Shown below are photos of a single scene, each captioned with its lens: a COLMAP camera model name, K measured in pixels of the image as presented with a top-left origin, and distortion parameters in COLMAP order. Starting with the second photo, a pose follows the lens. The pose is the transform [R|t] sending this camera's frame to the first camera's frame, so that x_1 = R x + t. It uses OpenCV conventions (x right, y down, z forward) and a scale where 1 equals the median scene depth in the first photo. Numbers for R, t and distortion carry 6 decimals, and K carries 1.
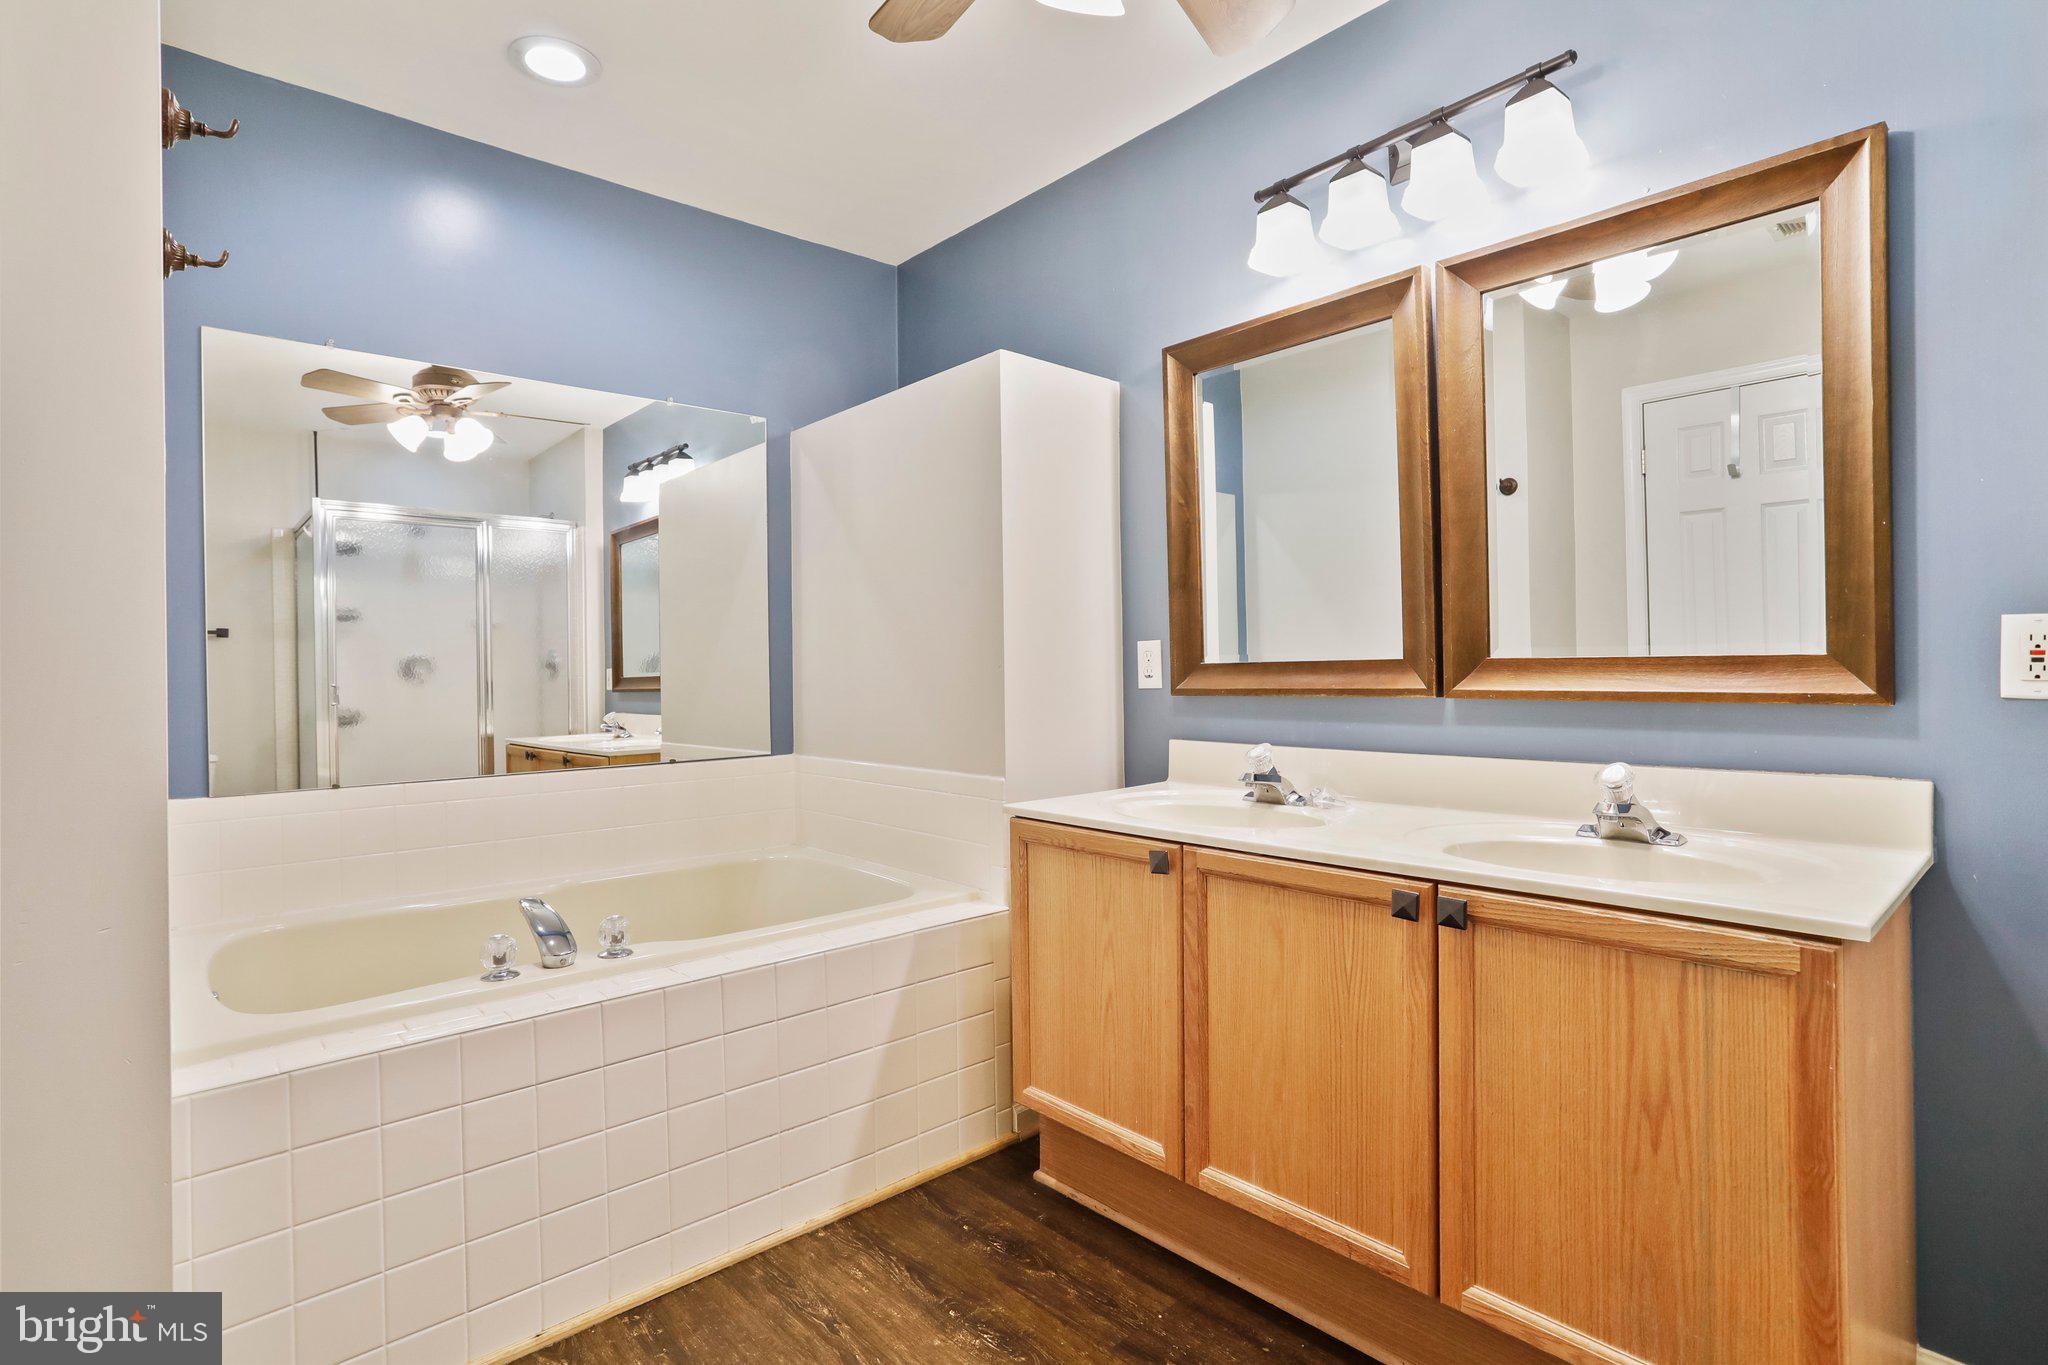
lens RADIAL K [[1006.3, 0, 1024.0], [0, 1006.3, 682.5], [0, 0, 1]] dist [0.000411, 0.000226]
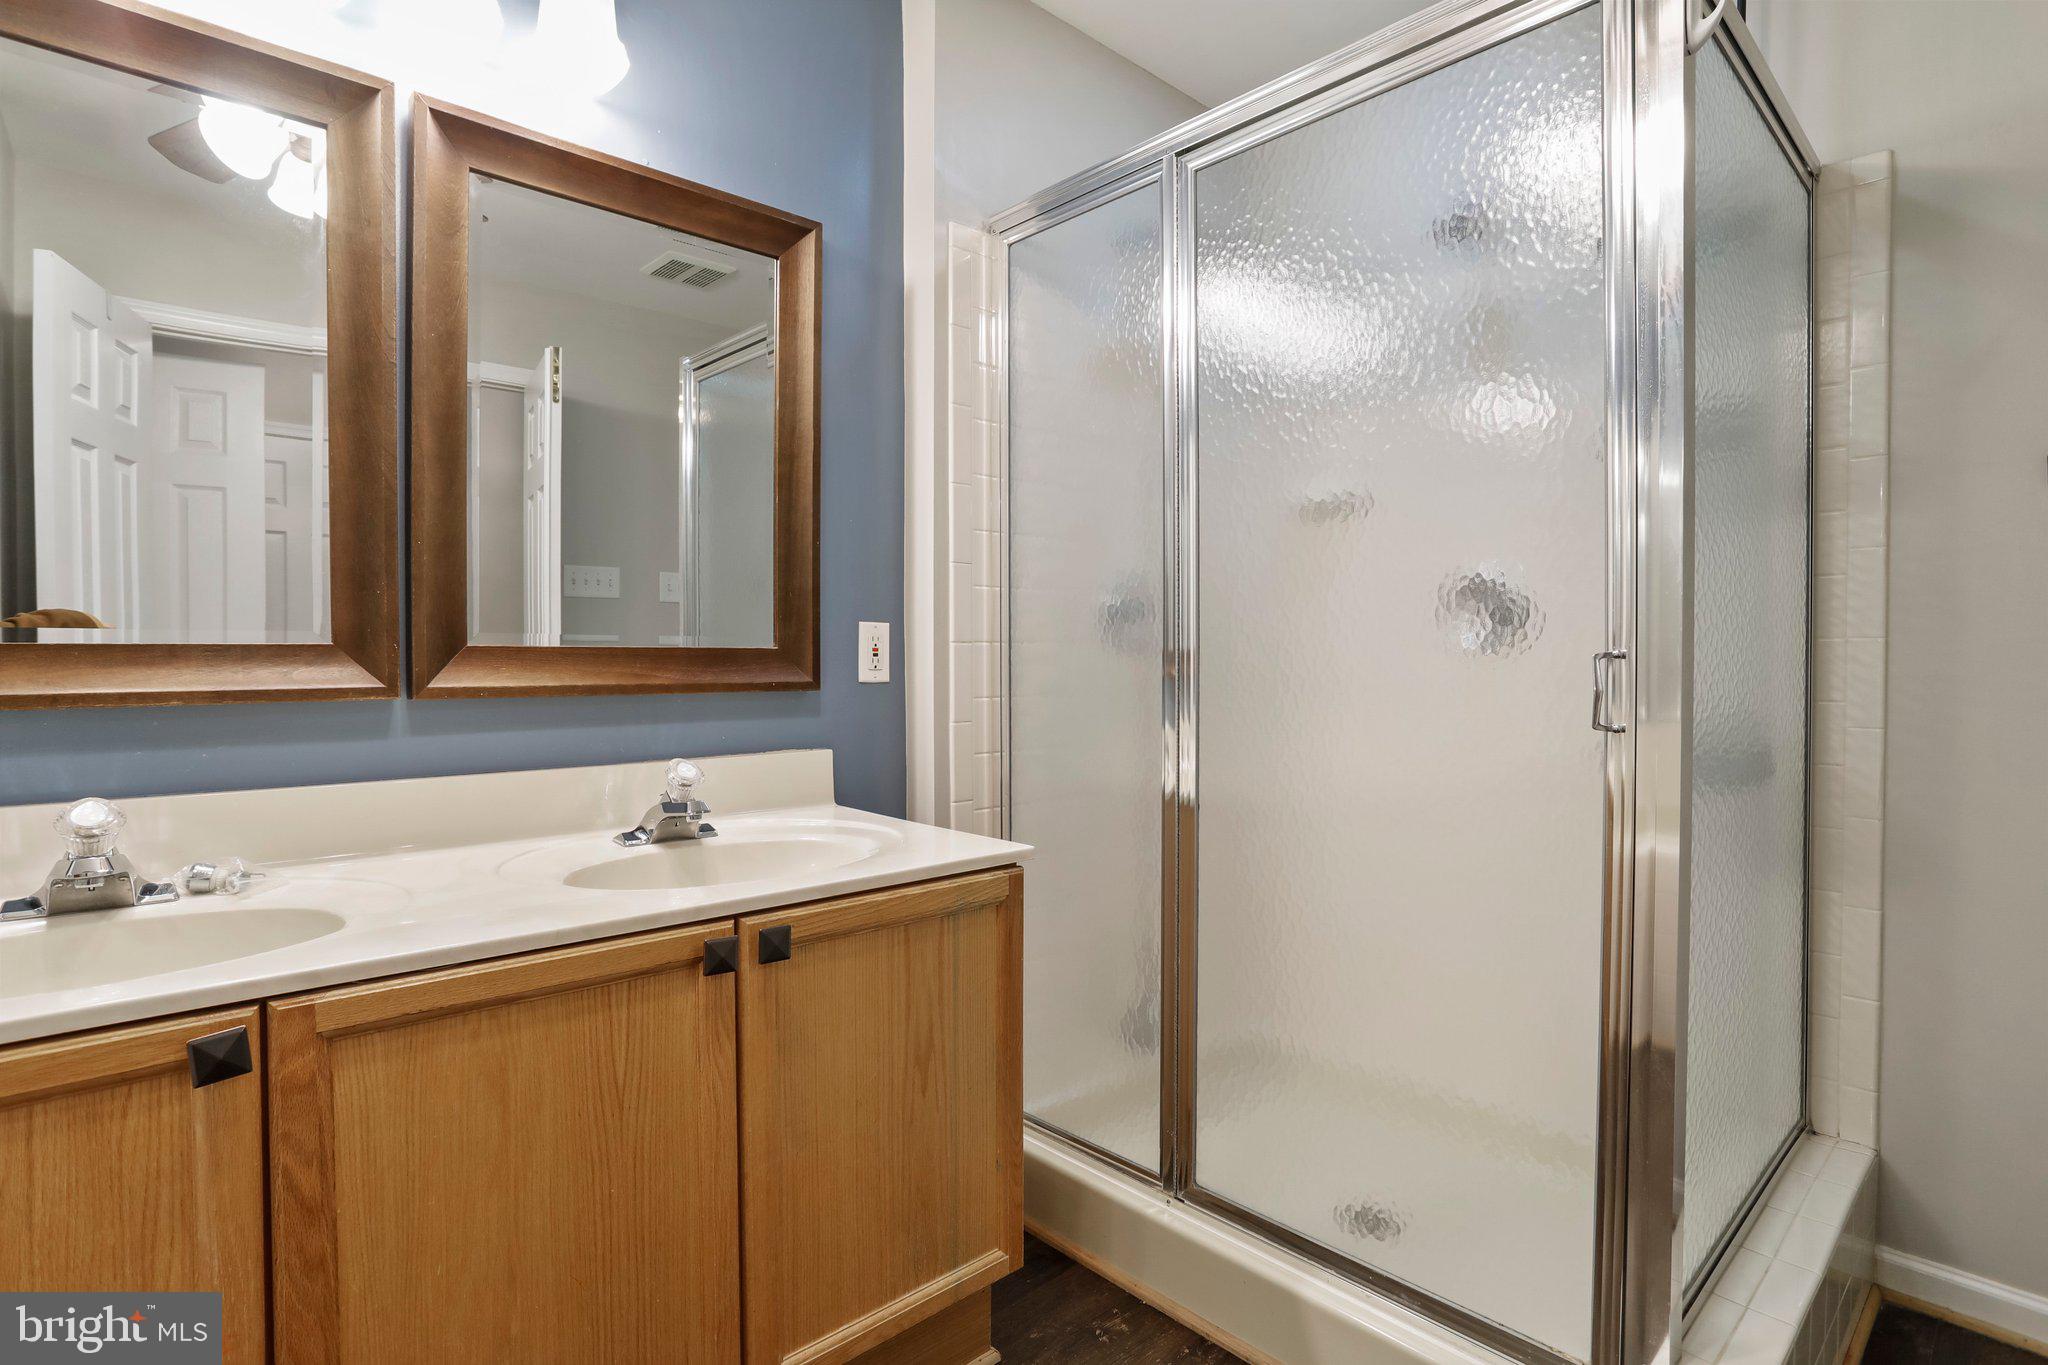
lens RADIAL K [[1055.0, 0, 1024.0], [0, 1055.0, 682.5], [0, 0, 1]] dist [-0.018747, 0.000123]
pose [[-0.010218, -0.015225, 0.999832, -0.426252], [0.009561, 0.999837, 0.015323, -0.004355], [-0.999902, 0.009716, -0.010071, 0.729872]]
